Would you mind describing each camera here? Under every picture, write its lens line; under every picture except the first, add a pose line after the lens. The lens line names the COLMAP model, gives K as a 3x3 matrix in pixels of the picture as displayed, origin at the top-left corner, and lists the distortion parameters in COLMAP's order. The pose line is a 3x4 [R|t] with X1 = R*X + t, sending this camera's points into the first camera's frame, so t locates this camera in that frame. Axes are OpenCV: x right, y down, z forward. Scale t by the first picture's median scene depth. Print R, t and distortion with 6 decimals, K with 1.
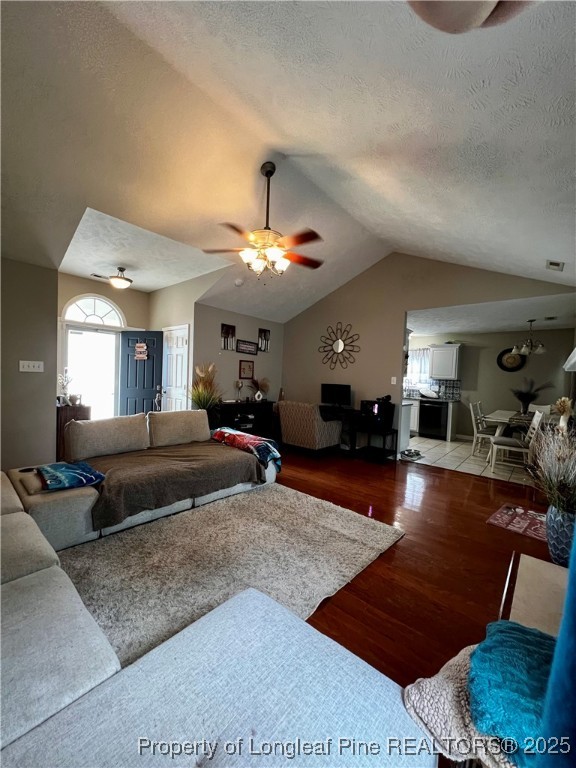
lens RADIAL K [[304.8, 0, 284.2], [0, 304.8, 388.2], [0, 0, 1]] dist [-0.000924, -0.000083]
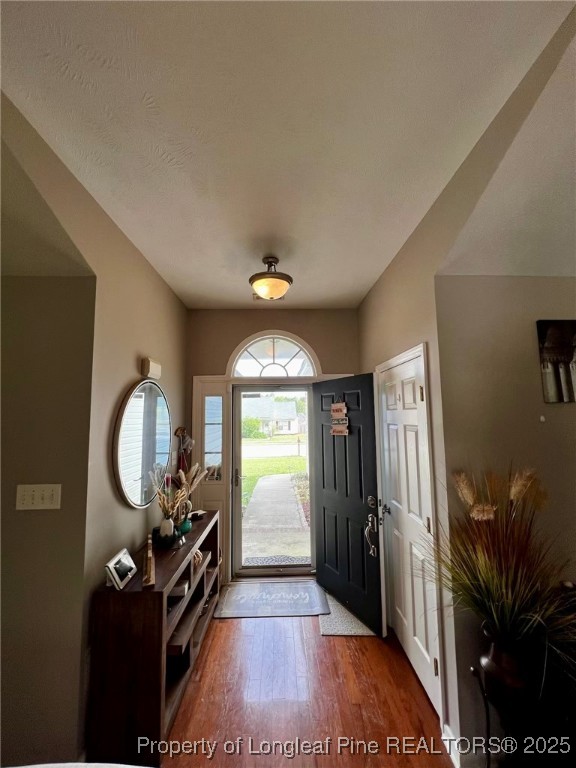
lens RADIAL K [[307.6, 0, 283.2], [0, 307.6, 390.1], [0, 0, 1]] dist [-0.004337, 0.000140]
pose [[0.674486, -0.107521, -0.730416, -0.159532], [0.010490, 0.990634, -0.136140, -0.102053], [0.738213, 0.084163, 0.669297, 0.604772]]
